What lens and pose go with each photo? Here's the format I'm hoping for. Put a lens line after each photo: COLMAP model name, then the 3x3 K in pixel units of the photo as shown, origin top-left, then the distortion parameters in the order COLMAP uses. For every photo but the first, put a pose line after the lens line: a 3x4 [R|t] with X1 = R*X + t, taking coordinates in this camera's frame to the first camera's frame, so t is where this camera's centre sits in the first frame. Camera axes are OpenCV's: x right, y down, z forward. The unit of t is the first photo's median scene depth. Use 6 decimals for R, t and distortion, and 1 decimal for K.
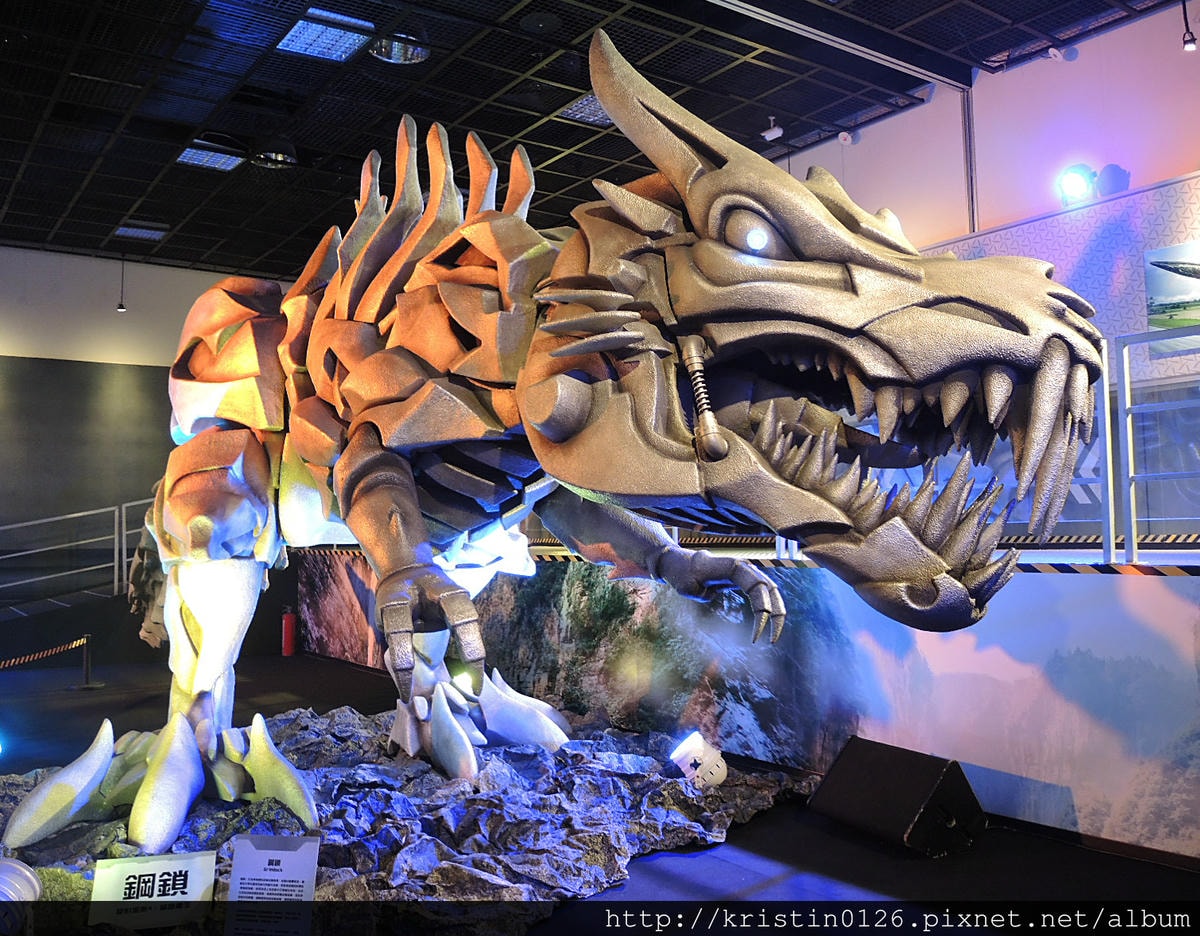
lens RADIAL K [[1072.4, 0, 600.0], [0, 1072.4, 468.0], [0, 0, 1]] dist [-0.141795, 0.001296]
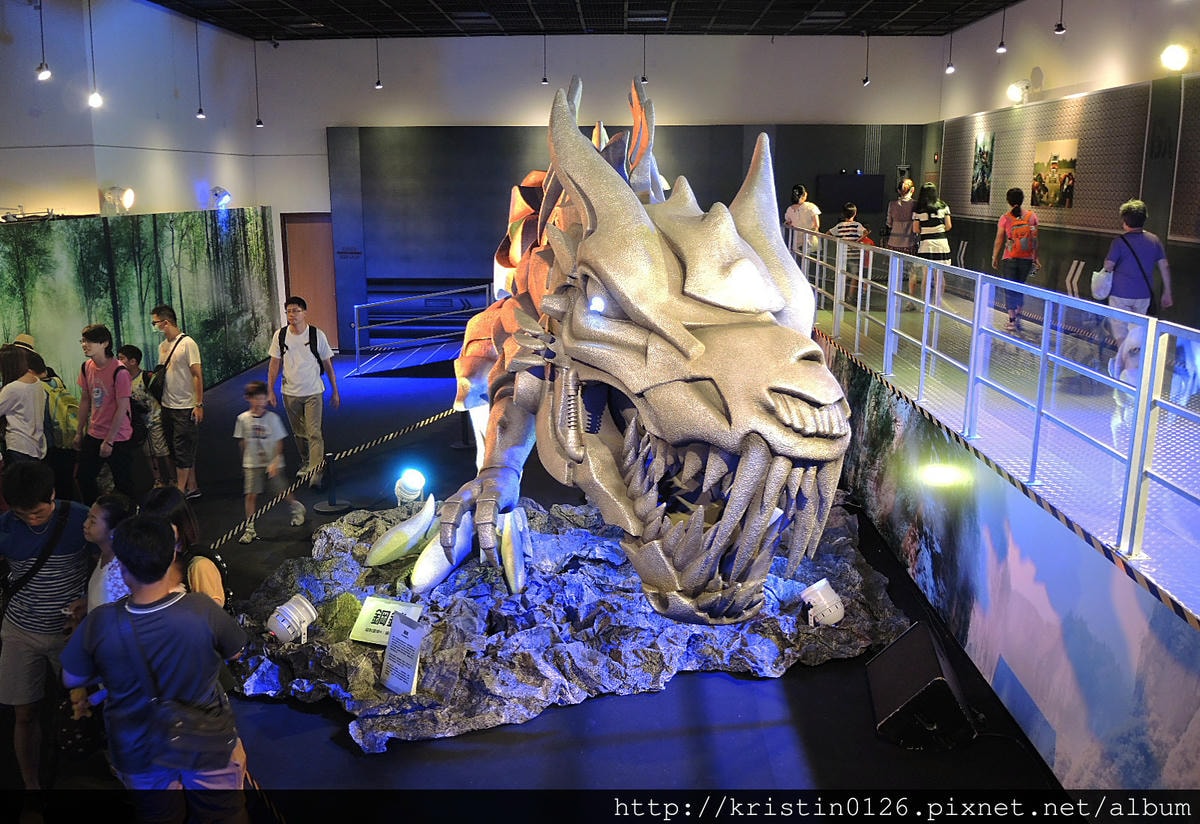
lens RADIAL K [[981.5, 0, 600.0], [0, 981.5, 412.0], [0, 0, 1]] dist [-0.001440, -0.000181]
pose [[0.794236, 0.147847, -0.589347, 0.873753], [0.028726, 0.959723, 0.279475, -0.424561], [0.606930, -0.238899, 0.758000, 0.073493]]
